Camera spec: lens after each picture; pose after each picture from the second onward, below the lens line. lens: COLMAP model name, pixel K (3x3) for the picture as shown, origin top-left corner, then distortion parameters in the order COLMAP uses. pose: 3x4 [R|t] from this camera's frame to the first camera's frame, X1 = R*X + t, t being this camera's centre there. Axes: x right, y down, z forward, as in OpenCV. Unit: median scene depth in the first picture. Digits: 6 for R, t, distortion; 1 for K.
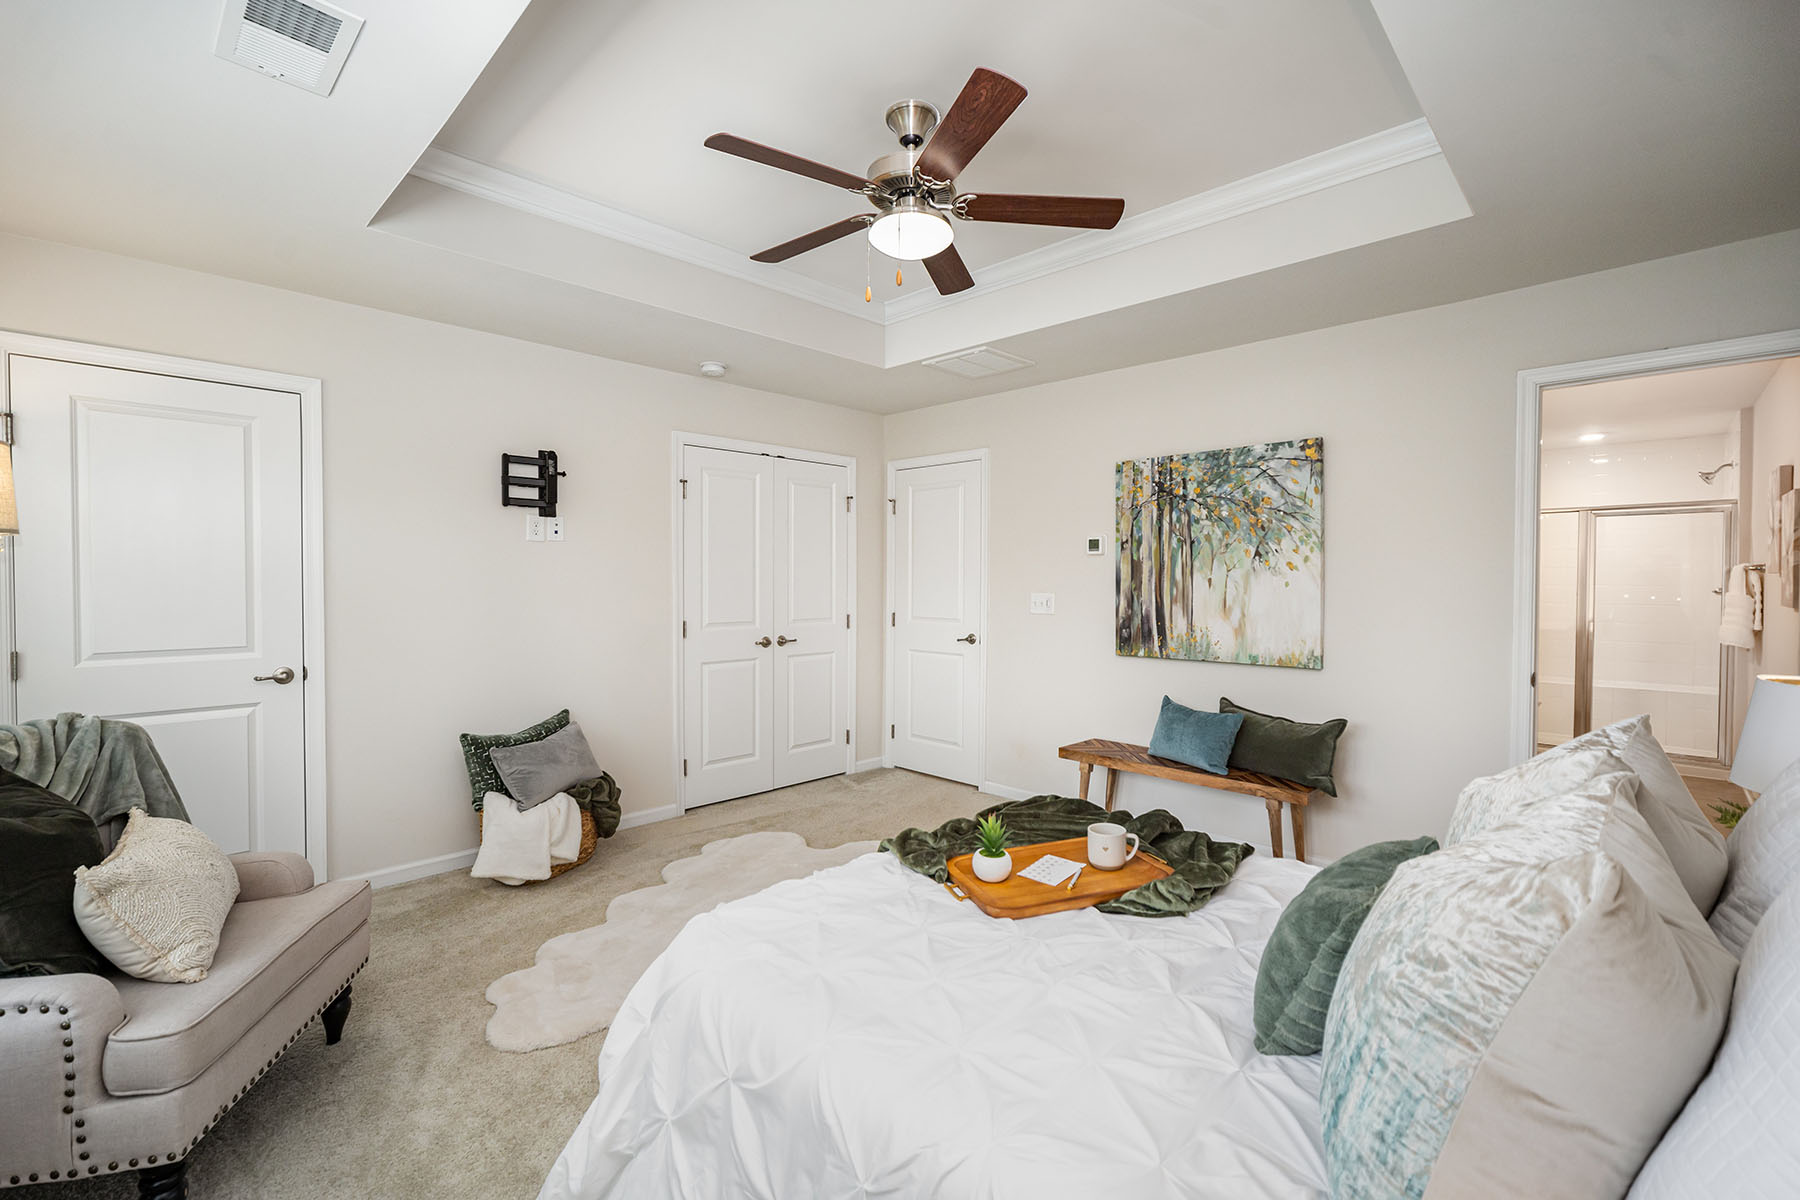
lens RADIAL K [[803.4, 0, 897.7], [0, 803.4, 569.0], [0, 0, 1]] dist [-0.003741, 0.000087]
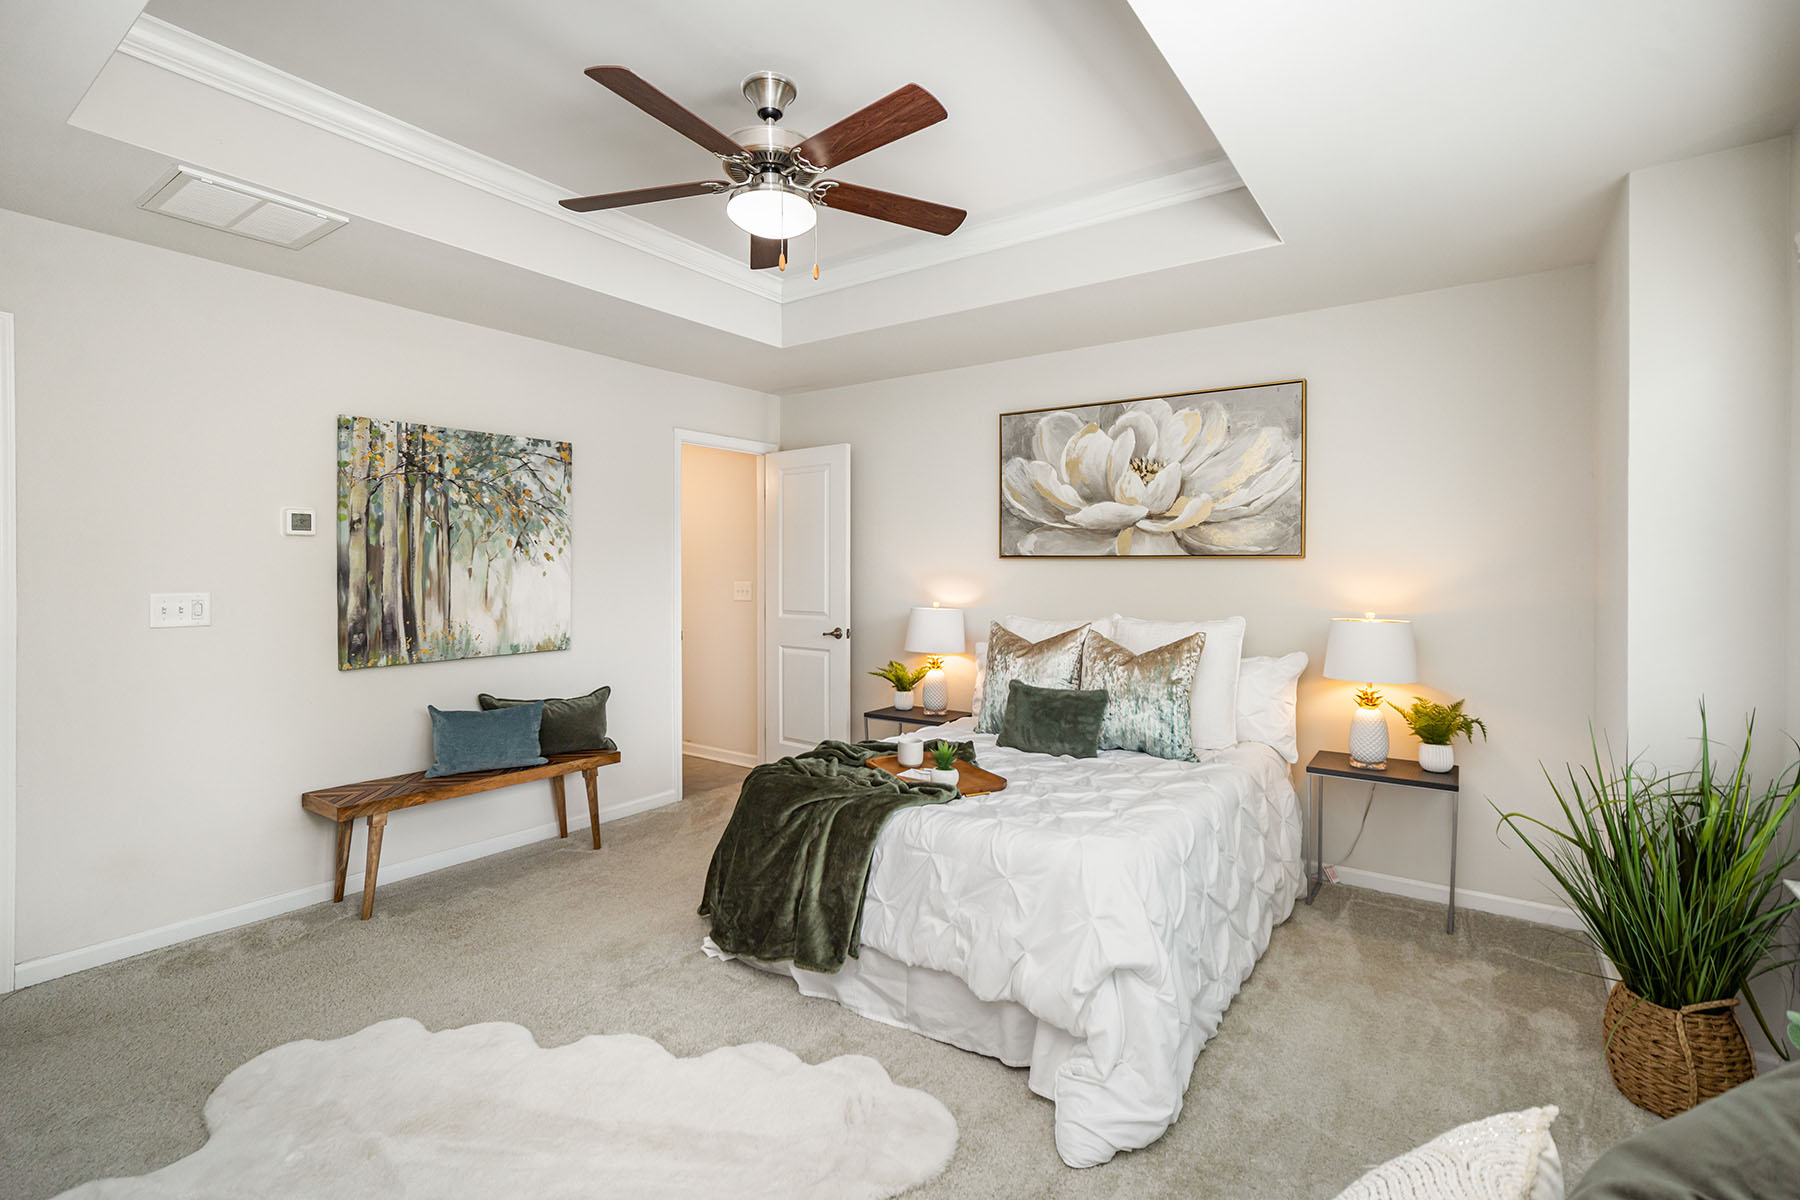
lens RADIAL K [[803.4, 0, 897.7], [0, 803.4, 569.0], [0, 0, 1]] dist [-0.003741, 0.000087]
pose [[-0.150466, -0.011005, 0.988554, -0.593171], [-0.019466, 0.999777, 0.008167, -0.004818], [-0.988424, -0.018014, -0.150646, 0.641520]]
